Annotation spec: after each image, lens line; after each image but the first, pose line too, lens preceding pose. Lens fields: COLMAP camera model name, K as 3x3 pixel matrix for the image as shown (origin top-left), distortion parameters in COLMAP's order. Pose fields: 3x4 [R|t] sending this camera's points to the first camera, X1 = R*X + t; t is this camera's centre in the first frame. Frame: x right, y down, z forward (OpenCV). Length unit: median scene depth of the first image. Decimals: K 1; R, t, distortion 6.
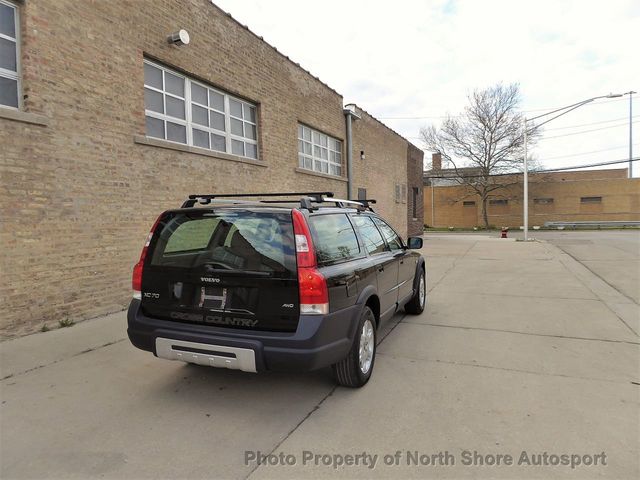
lens RADIAL K [[449.2, 0, 321.0], [0, 449.2, 240.5], [0, 0, 1]] dist [-0.044686, 0.019571]
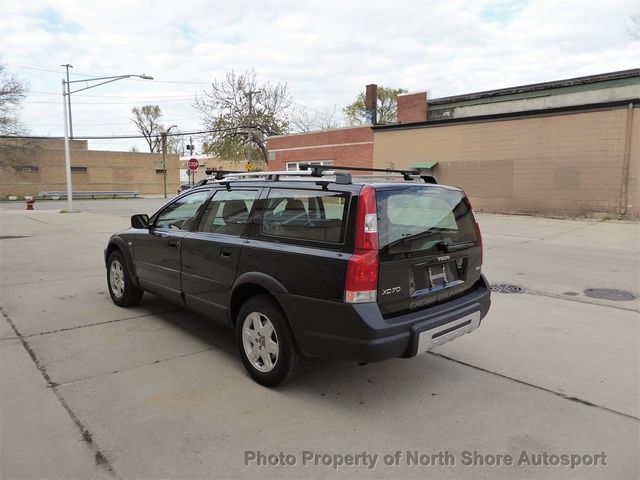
lens RADIAL K [[449.2, 0, 321.9], [0, 449.2, 239.1], [0, 0, 1]] dist [-0.044686, 0.019571]
pose [[0.412061, -0.091402, 0.906560, -0.587407], [0.030874, 0.995785, 0.086365, -0.022891], [-0.910633, -0.007598, 0.413146, 0.390471]]
